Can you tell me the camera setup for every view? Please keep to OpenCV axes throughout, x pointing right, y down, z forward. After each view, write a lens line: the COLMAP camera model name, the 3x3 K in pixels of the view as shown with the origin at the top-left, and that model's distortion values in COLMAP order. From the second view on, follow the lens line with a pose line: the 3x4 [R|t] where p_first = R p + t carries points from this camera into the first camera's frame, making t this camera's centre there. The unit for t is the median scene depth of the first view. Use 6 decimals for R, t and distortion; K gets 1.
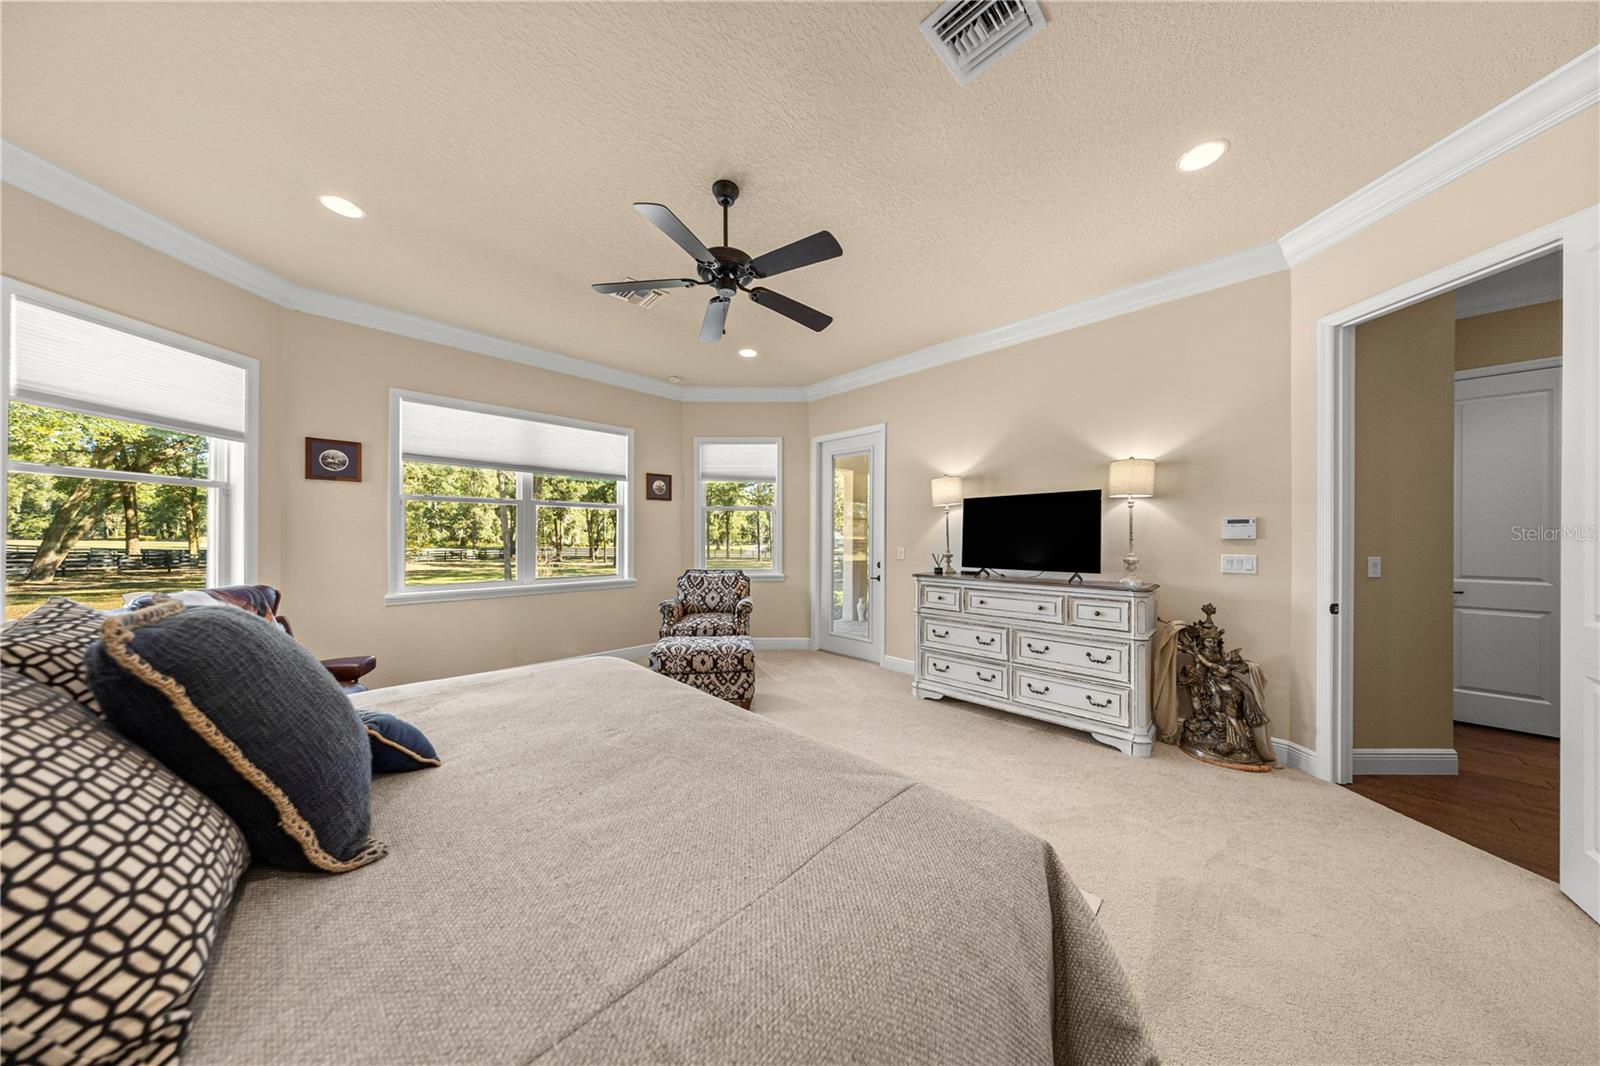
lens RADIAL K [[465.4, 0, 800.0], [0, 465.4, 533.0], [0, 0, 1]] dist [0.000104, -0.000033]
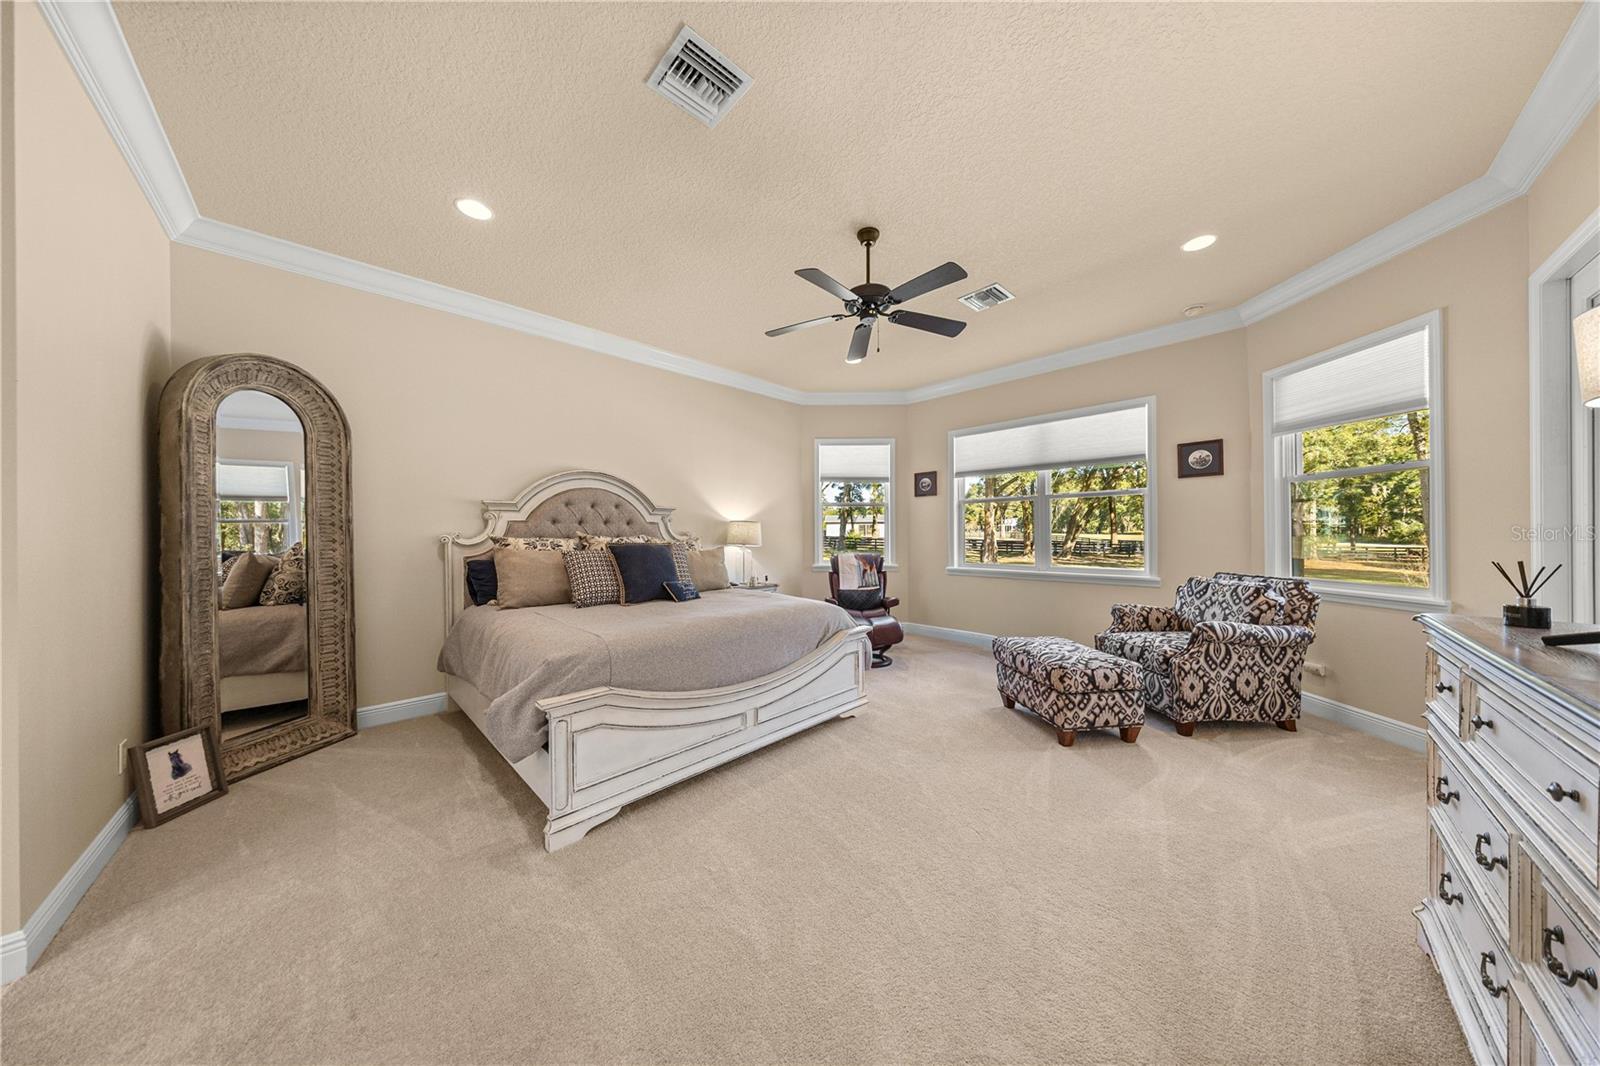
lens RADIAL K [[465.4, 0, 800.0], [0, 465.4, 533.0], [0, 0, 1]] dist [0.000104, -0.000033]
pose [[-0.014301, -0.002584, -0.999894, 0.459705], [0.015593, 0.999874, -0.002807, 0.012373], [0.999776, -0.015631, -0.014259, 0.370811]]
